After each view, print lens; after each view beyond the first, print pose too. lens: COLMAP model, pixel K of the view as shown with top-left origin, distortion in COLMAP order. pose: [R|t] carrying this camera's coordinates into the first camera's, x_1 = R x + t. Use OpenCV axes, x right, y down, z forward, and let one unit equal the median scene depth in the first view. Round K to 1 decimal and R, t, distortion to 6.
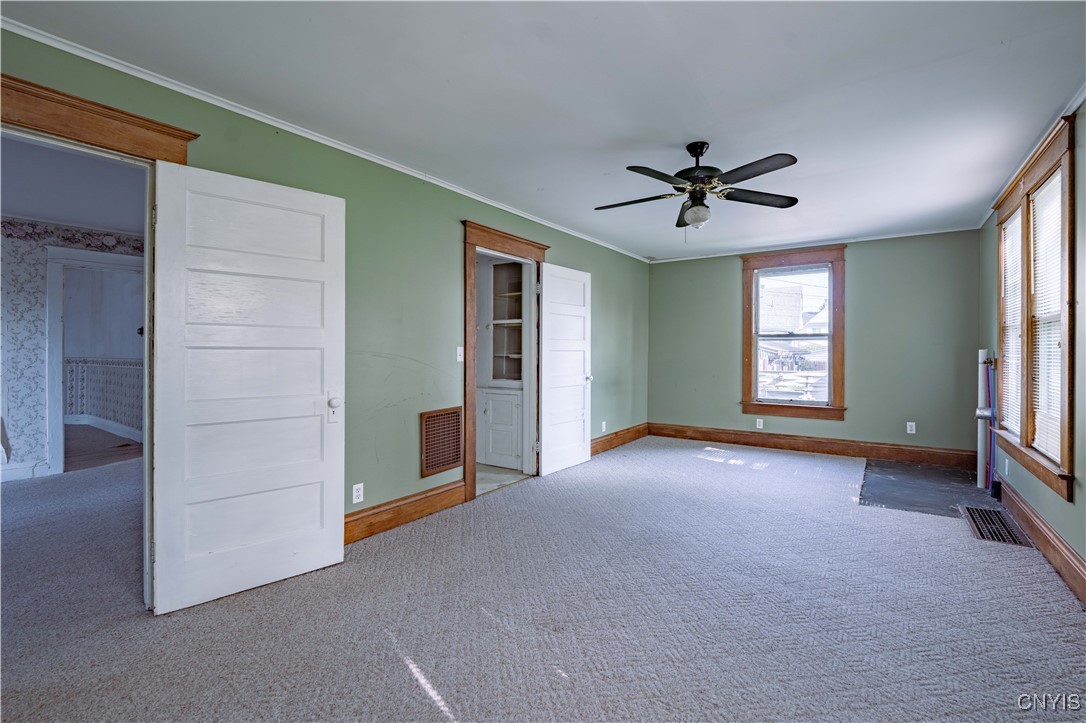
lens RADIAL K [[472.5, 0, 544.0], [0, 472.5, 353.2], [0, 0, 1]] dist [-0.011113, -0.000116]
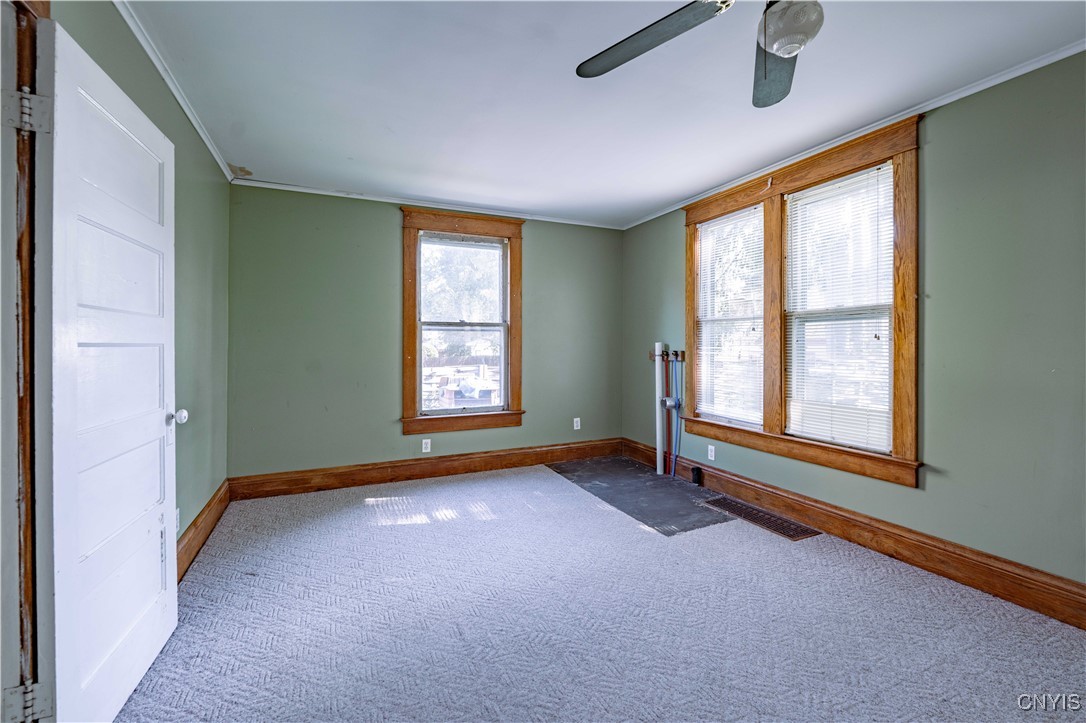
lens RADIAL K [[472.5, 0, 550.0], [0, 472.5, 345.2], [0, 0, 1]] dist [-0.011113, -0.000116]
pose [[0.490473, -0.004427, 0.871445, -0.079493], [0.007052, 0.999975, 0.001111, -0.003303], [-0.871428, 0.005600, 0.490491, 0.498550]]
